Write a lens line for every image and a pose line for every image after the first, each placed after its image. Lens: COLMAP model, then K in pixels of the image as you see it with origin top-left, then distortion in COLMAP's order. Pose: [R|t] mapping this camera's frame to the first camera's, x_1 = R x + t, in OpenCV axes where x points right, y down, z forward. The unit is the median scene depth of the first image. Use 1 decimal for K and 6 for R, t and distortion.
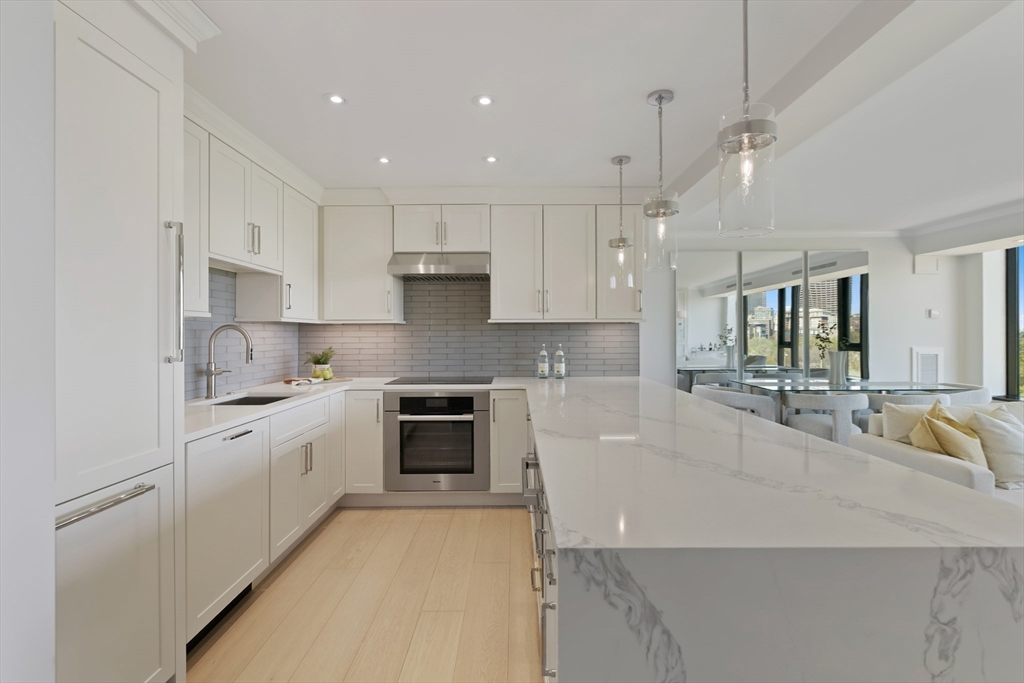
lens RADIAL K [[468.0, 0, 513.9], [0, 468.0, 333.9], [0, 0, 1]] dist [-0.001751, -0.000290]
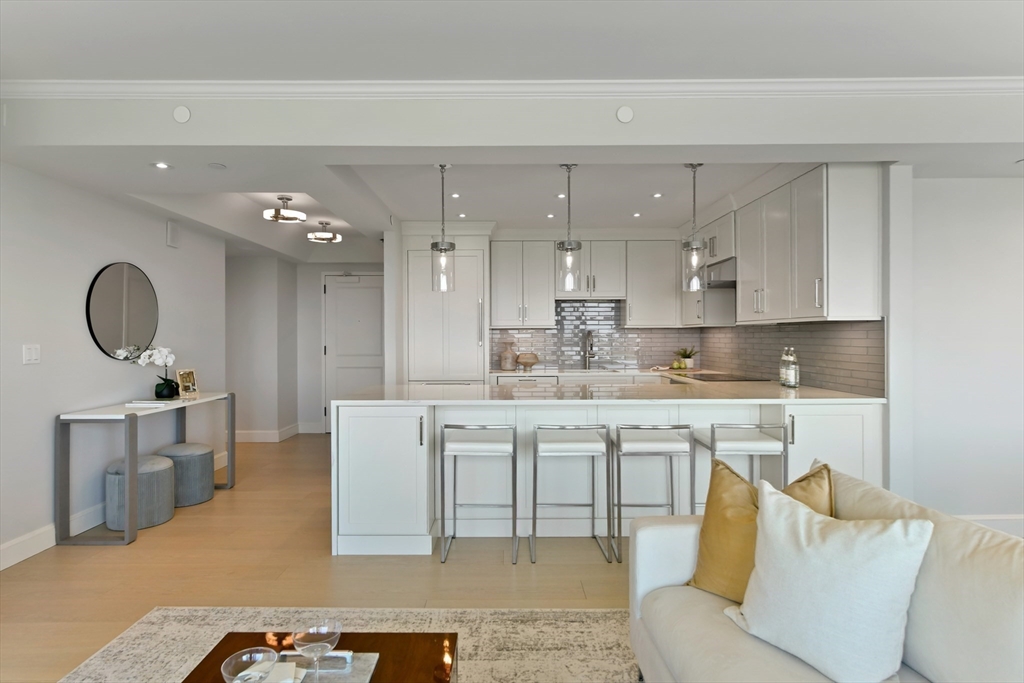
lens RADIAL K [[537.8, 0, 512.0], [0, 537.8, 341.5], [0, 0, 1]] dist [0.000433, 0.000169]
pose [[0.010922, 0.013616, -0.999848, 1.133362], [0.003871, 0.999899, 0.013659, -0.005489], [0.999933, -0.004019, 0.010868, 0.490782]]
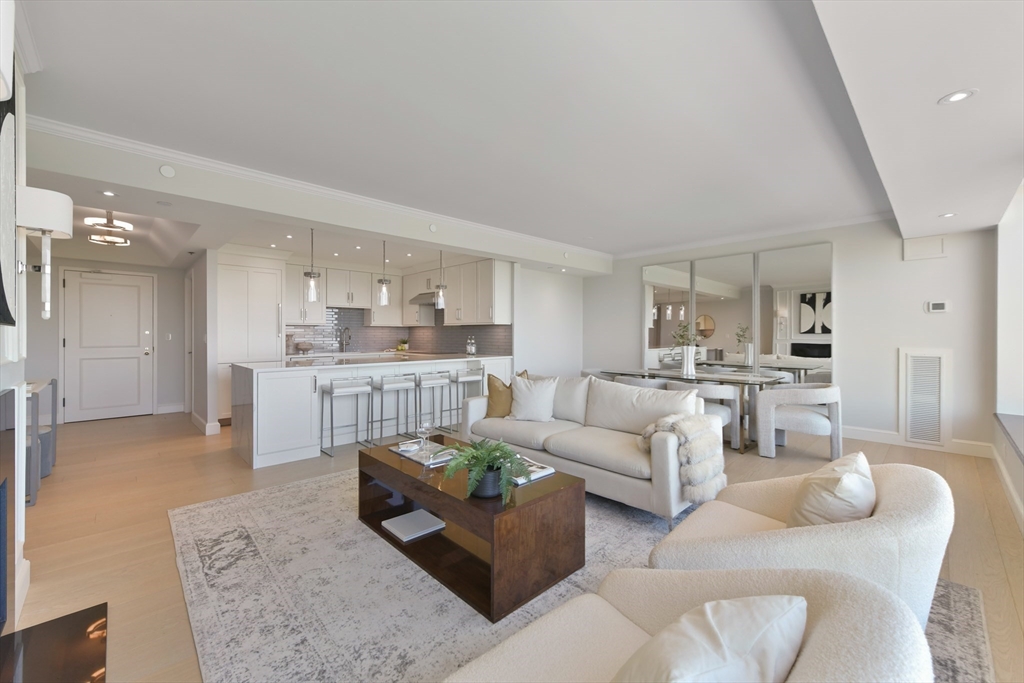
lens RADIAL K [[406.8, 0, 517.3], [0, 406.8, 334.4], [0, 0, 1]] dist [0.000442, 0.000011]
pose [[0.703828, 0.005594, -0.710348, 1.442929], [-0.004536, 0.999984, 0.003380, 0.007111], [0.710355, 0.000844, 0.703843, -0.026627]]
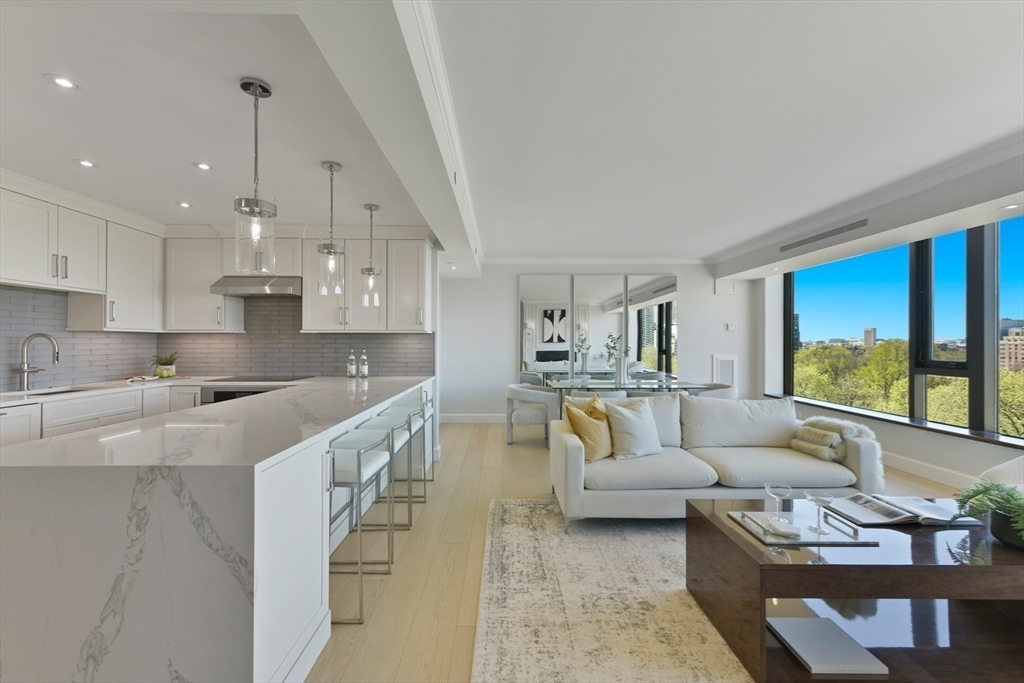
lens RADIAL K [[414.9, 0, 507.3], [0, 414.9, 340.4], [0, 0, 1]] dist [-0.000783, 0.002388]
pose [[0.999822, 0.004664, 0.018290, 0.479495], [-0.004592, 0.999981, -0.003996, -0.001286], [-0.018308, 0.003911, 0.999825, -0.119926]]
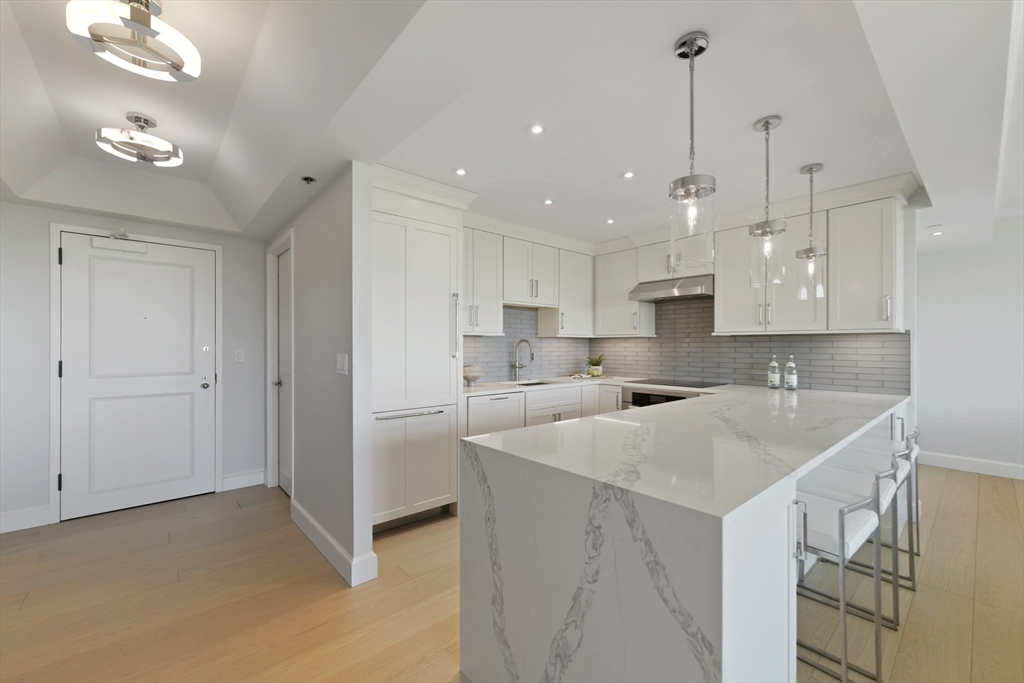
lens RADIAL K [[412.9, 0, 516.9], [0, 412.9, 345.9], [0, 0, 1]] dist [-0.000918, 0.000090]
pose [[0.665683, 0.004555, -0.746221, 0.382200], [-0.002589, 0.999989, 0.003794, -0.000792], [0.746230, -0.000593, 0.665688, -0.029489]]
